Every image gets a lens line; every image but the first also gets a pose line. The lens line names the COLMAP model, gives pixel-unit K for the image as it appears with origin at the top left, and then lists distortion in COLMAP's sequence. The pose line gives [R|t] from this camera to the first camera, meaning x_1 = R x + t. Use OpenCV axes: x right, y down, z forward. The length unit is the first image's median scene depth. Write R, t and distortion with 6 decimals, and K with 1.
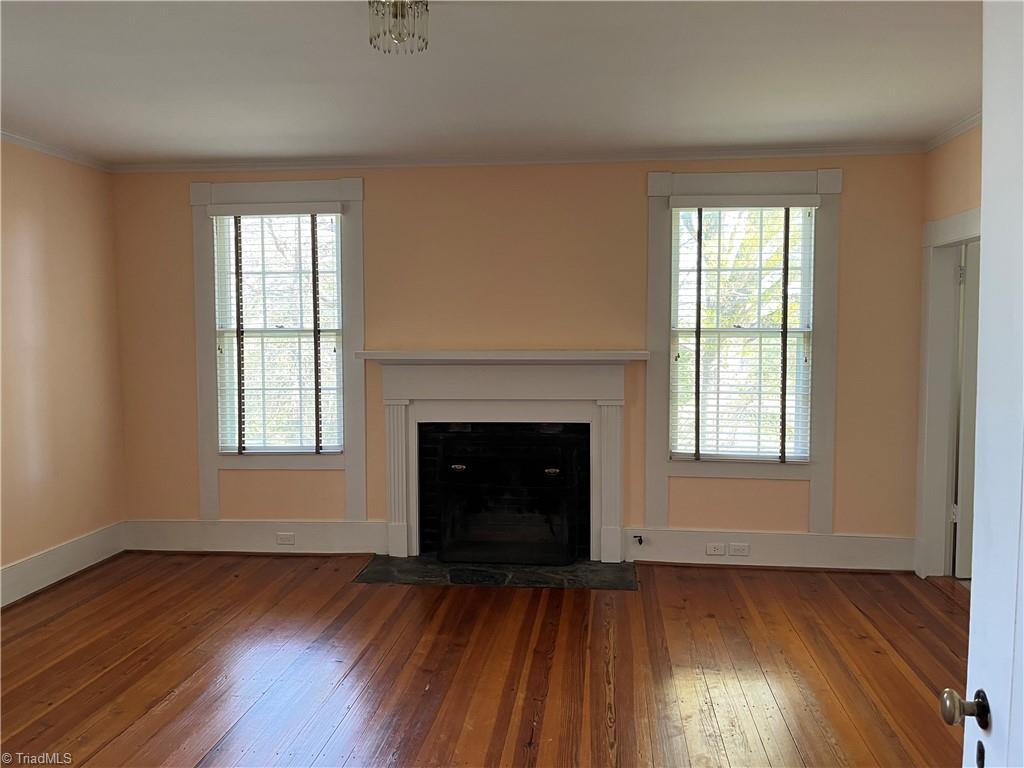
lens RADIAL K [[781.8, 0, 526.1], [0, 781.8, 385.1], [0, 0, 1]] dist [0.073757, -0.114797]
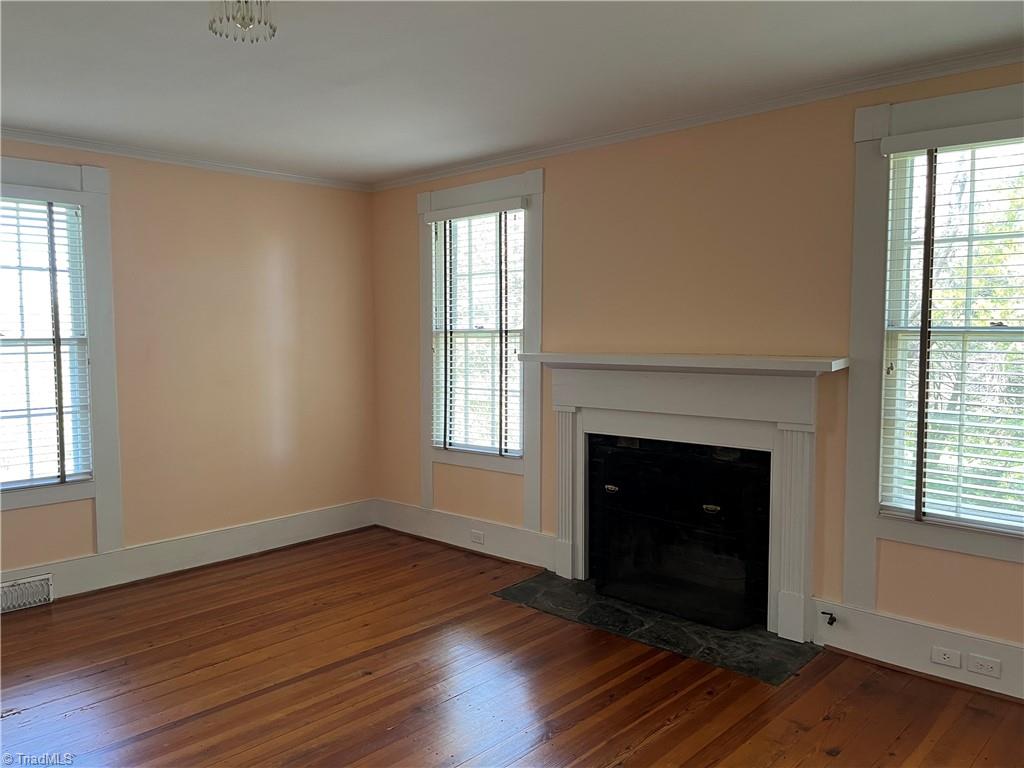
lens RADIAL K [[781.8, 0, 526.1], [0, 781.8, 385.1], [0, 0, 1]] dist [0.073757, -0.114797]
pose [[0.793529, 0.042366, -0.607056, 0.356293], [-0.037951, 0.999077, 0.020118, -0.022998], [0.607348, 0.007074, 0.794404, 0.245692]]
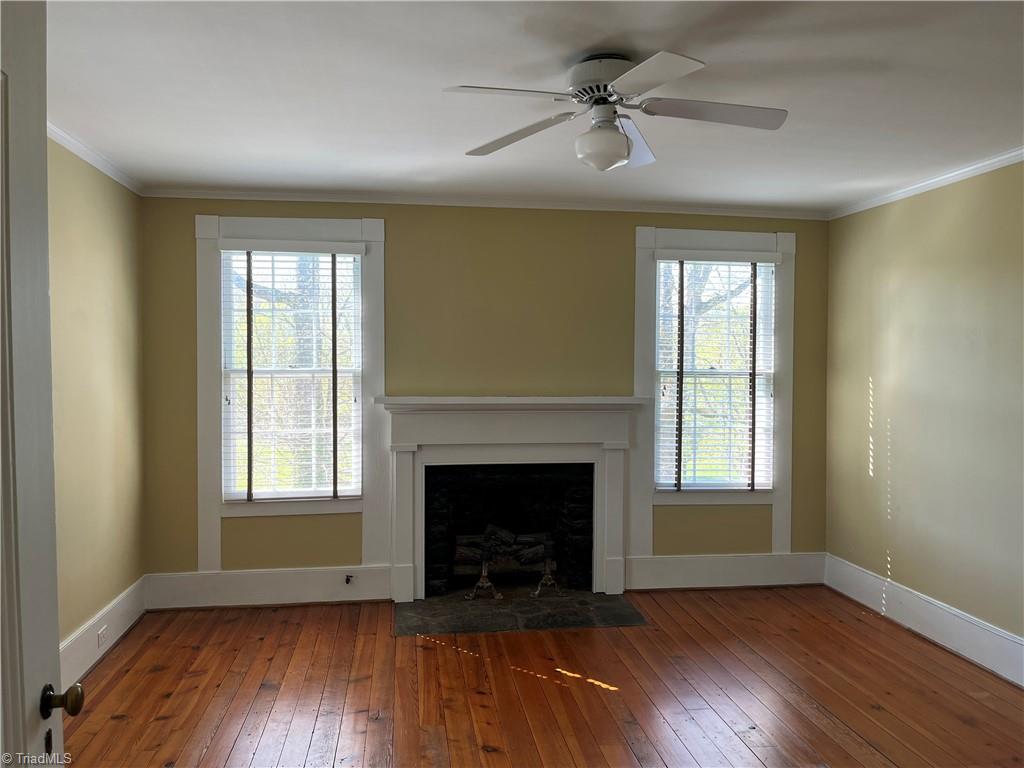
lens RADIAL K [[765.9, 0, 512.0], [0, 765.9, 384.0], [0, 0, 1]] dist [0.008179, 0.002160]
pose [[0.971089, -0.003766, 0.238687, -0.265053], [0.016451, 0.998554, -0.051173, -0.001662], [-0.238149, 0.053620, 0.969747, 0.024815]]
